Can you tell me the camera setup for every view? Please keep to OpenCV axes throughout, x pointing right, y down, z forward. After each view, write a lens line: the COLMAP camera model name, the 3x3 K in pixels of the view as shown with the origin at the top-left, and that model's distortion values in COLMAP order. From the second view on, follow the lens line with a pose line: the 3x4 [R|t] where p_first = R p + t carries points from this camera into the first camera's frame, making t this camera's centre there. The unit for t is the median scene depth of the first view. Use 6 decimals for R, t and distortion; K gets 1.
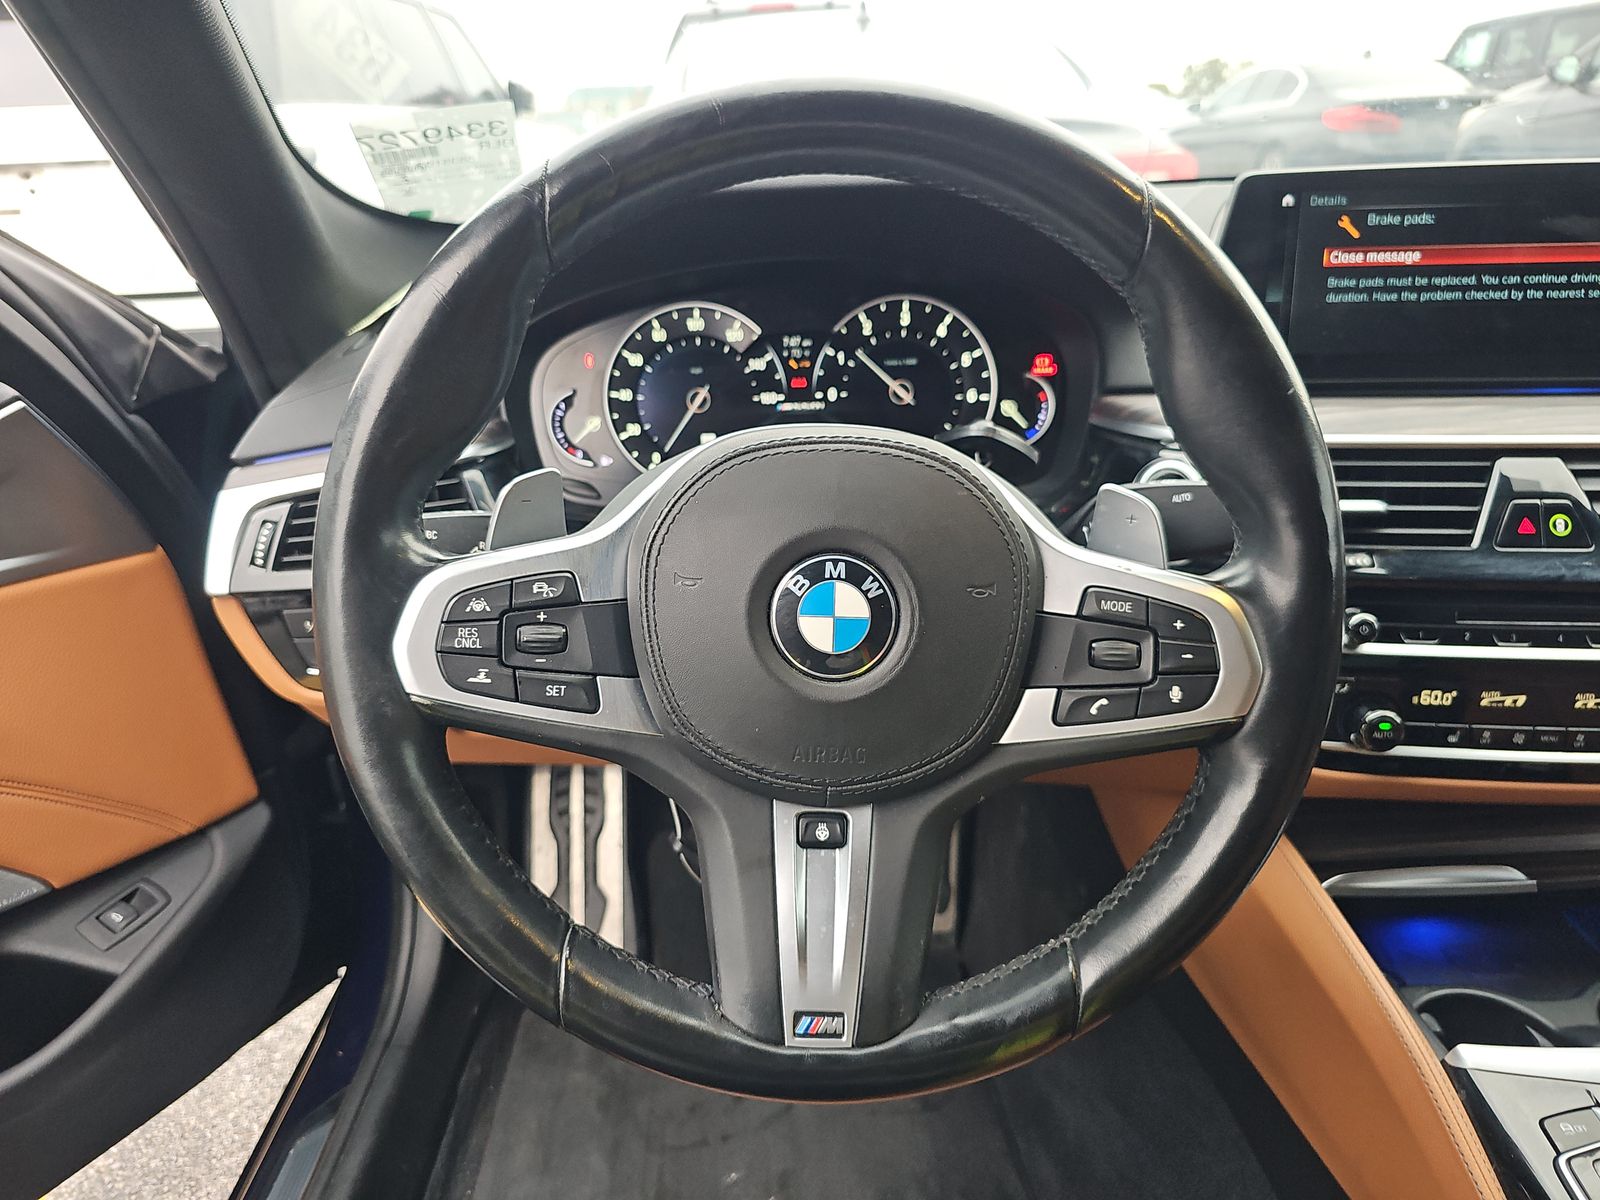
lens RADIAL K [[1082.6, 0, 794.2], [0, 1082.6, 598.6], [0, 0, 1]] dist [0.018579, -0.037311]
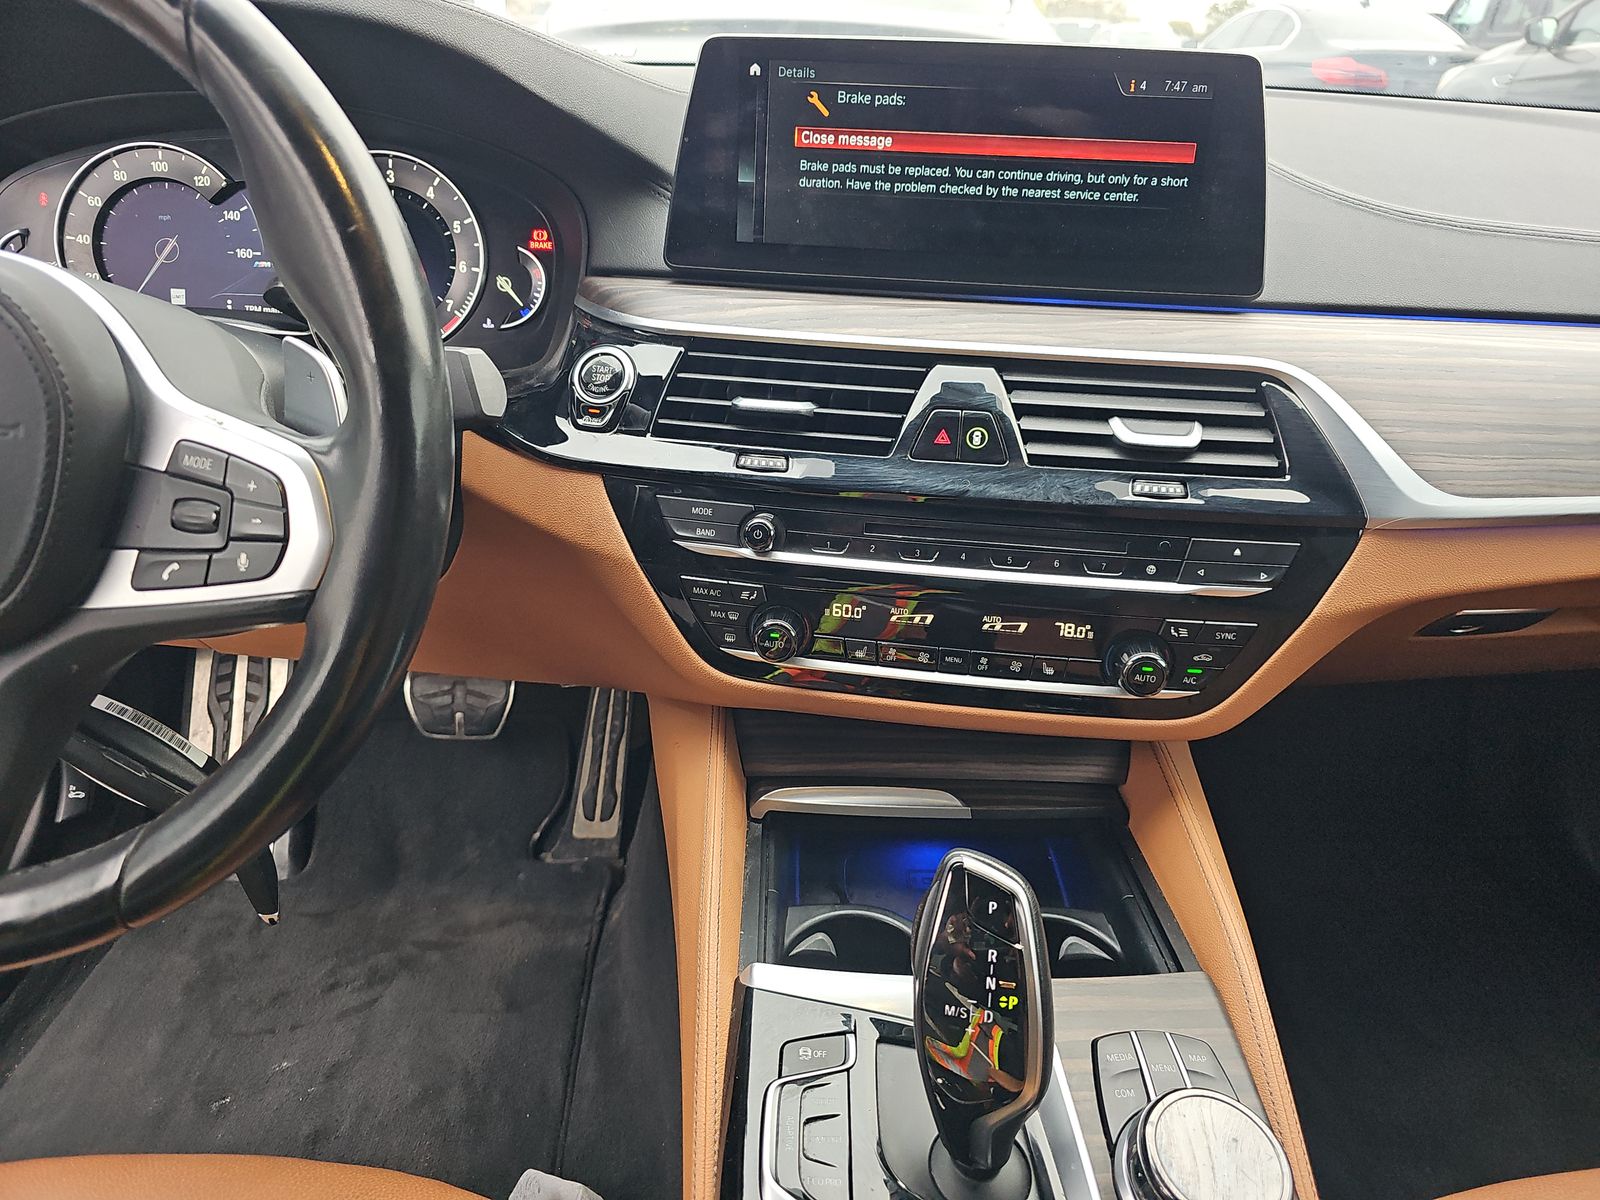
lens RADIAL K [[1082.6, 0, 785.6], [0, 1082.6, 598.7], [0, 0, 1]] dist [0.018579, -0.037311]
pose [[0.997434, 0.061684, 0.036344, 0.467377], [-0.064133, 0.995441, 0.070593, 0.014883], [-0.031824, -0.072743, 0.996843, 0.043374]]
